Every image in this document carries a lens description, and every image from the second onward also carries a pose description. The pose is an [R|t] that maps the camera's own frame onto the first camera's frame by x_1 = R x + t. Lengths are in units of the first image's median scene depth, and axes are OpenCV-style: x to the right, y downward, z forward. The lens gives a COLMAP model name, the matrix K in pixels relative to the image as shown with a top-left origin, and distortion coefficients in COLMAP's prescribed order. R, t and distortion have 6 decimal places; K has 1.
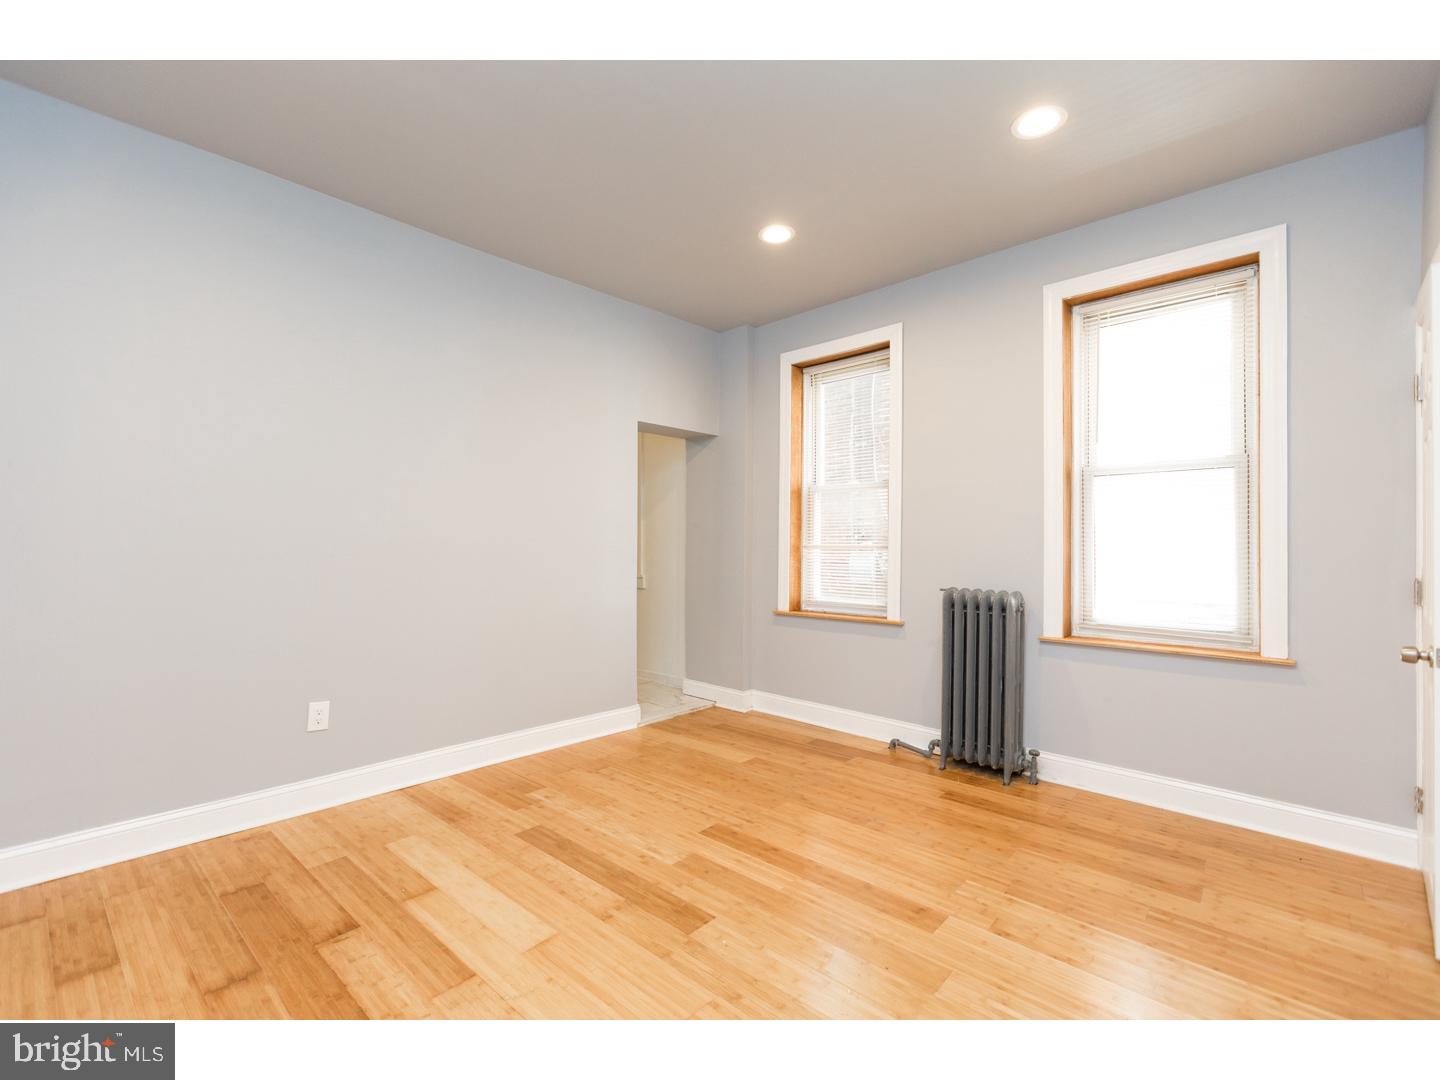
lens RADIAL K [[628.8, 0, 721.1], [0, 628.8, 544.0], [0, 0, 1]] dist [-0.000043, -0.000727]
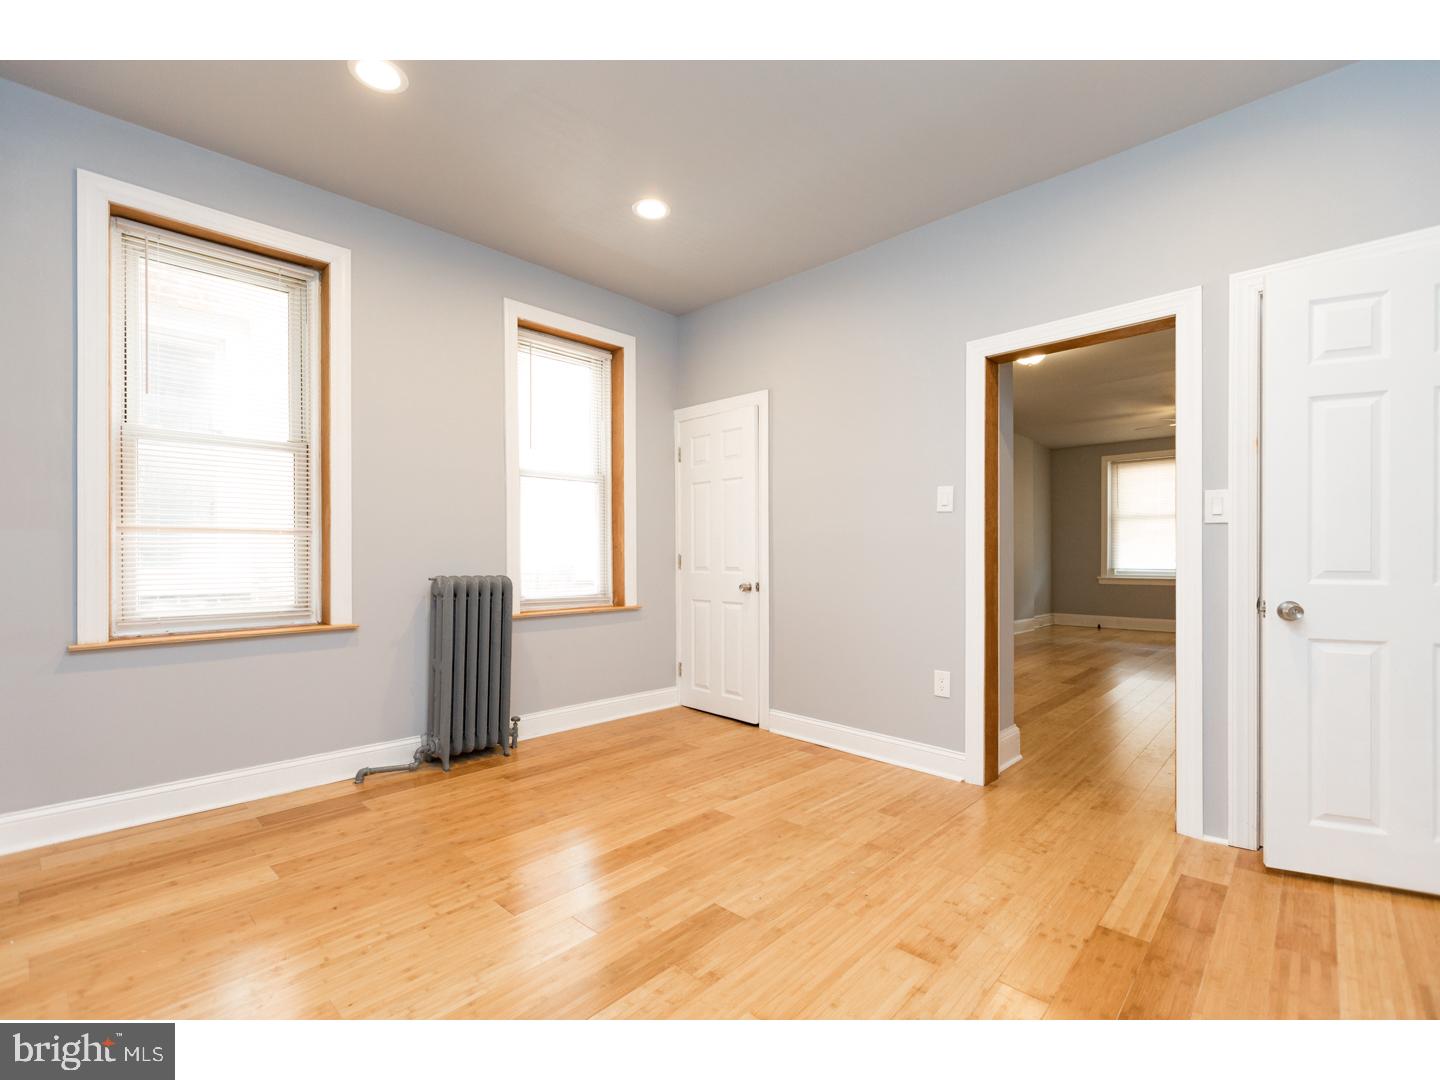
lens RADIAL K [[644.0, 0, 718.8], [0, 644.0, 554.8], [0, 0, 1]] dist [0.000219, -0.000037]
pose [[0.021481, -0.006884, 0.999746, -0.831235], [-0.006802, 0.999952, 0.007032, 0.040659], [-0.999746, -0.006951, 0.021434, 0.812549]]
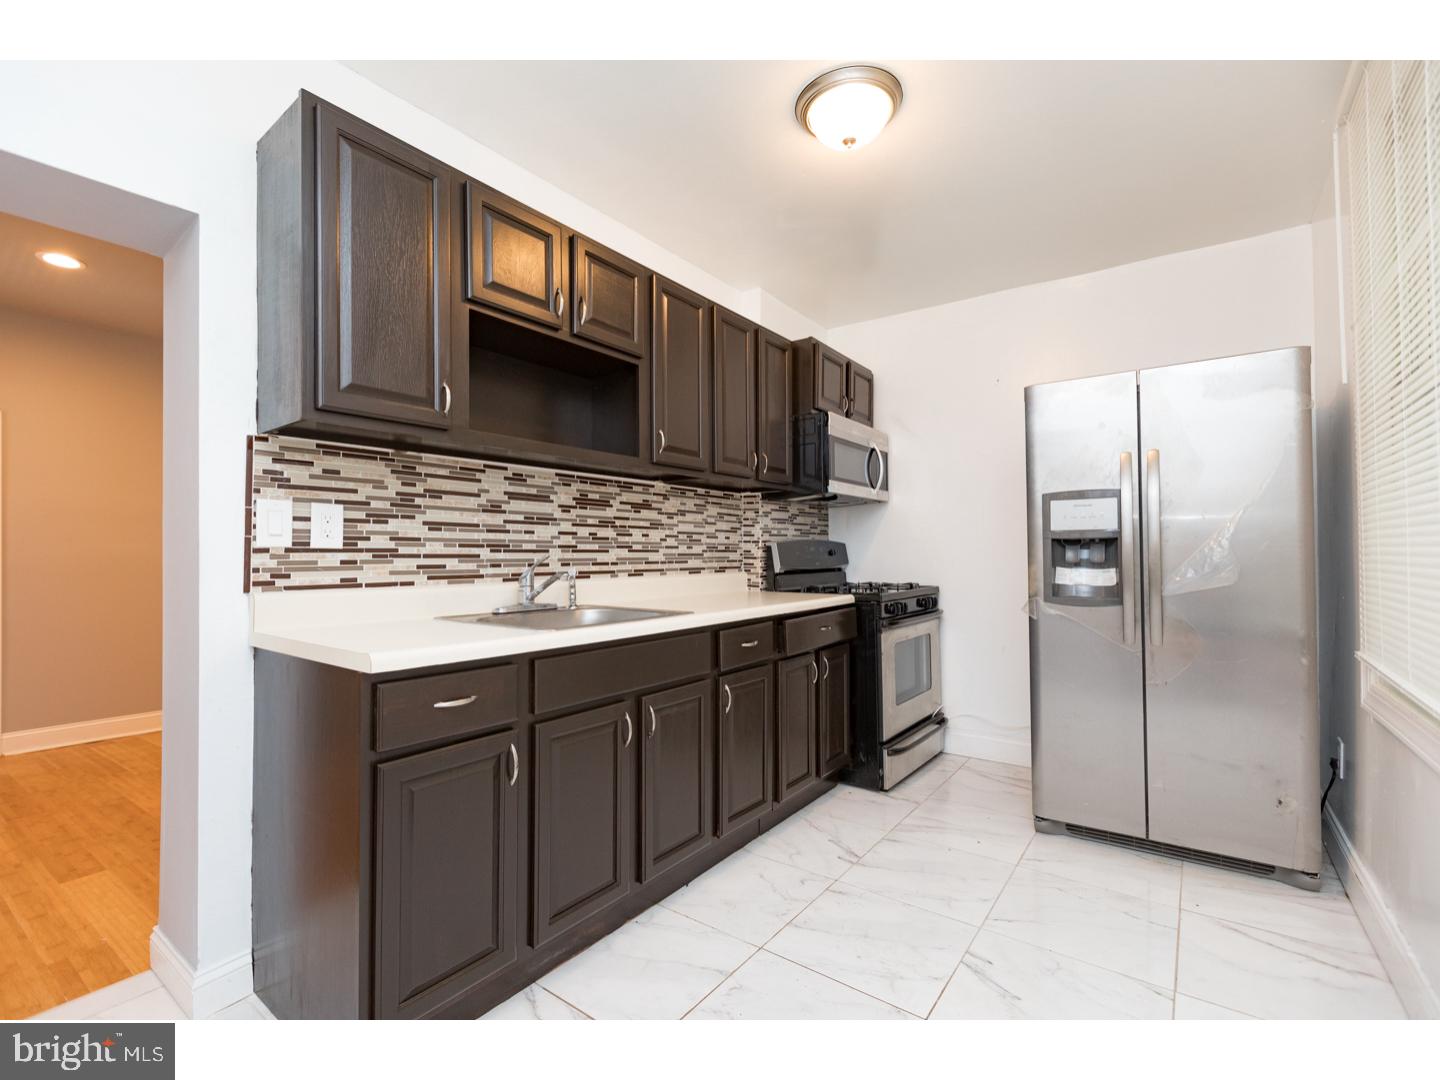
lens RADIAL K [[653.3, 0, 723.1], [0, 653.3, 537.8], [0, 0, 1]] dist [0.000704, -0.000113]
pose [[-0.994066, 0.001437, -0.108768, -0.805487], [0.004969, 0.999469, -0.032204, 0.016328], [0.108664, -0.032554, -0.993545, 2.579055]]
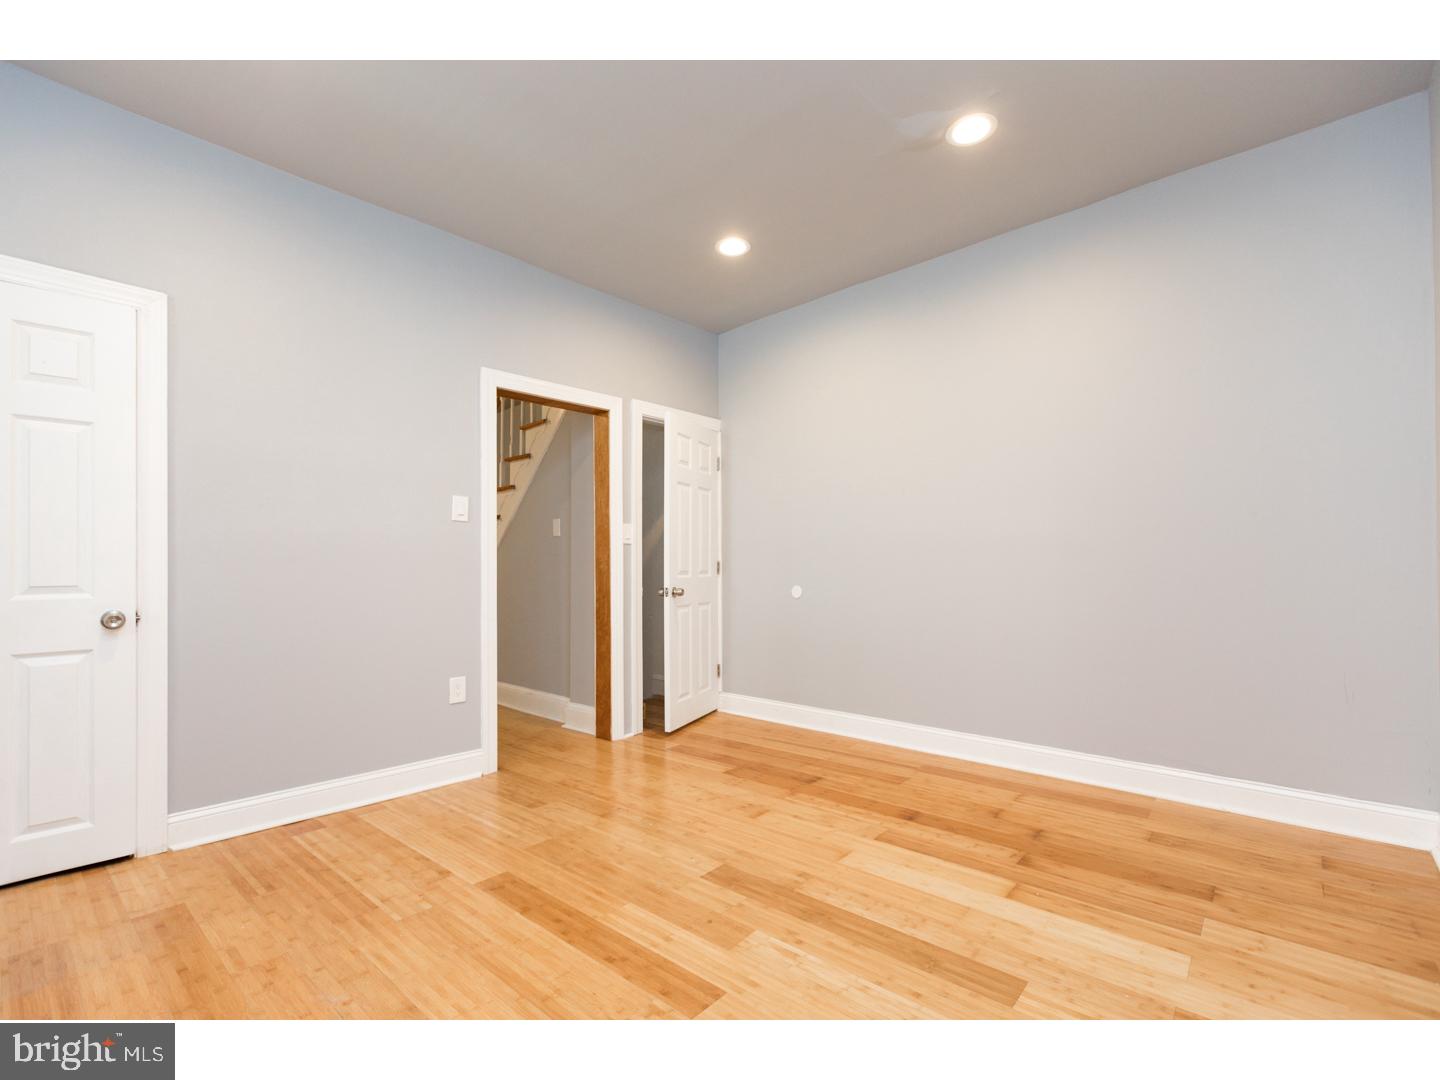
lens RADIAL K [[651.3, 0, 715.9], [0, 651.3, 552.6], [0, 0, 1]] dist [0.001019, -0.000315]
pose [[-0.999997, 0.001680, -0.002014, -0.028048], [0.001744, 0.999482, -0.032131, 0.070640], [0.001959, -0.032135, -0.999482, 1.757870]]
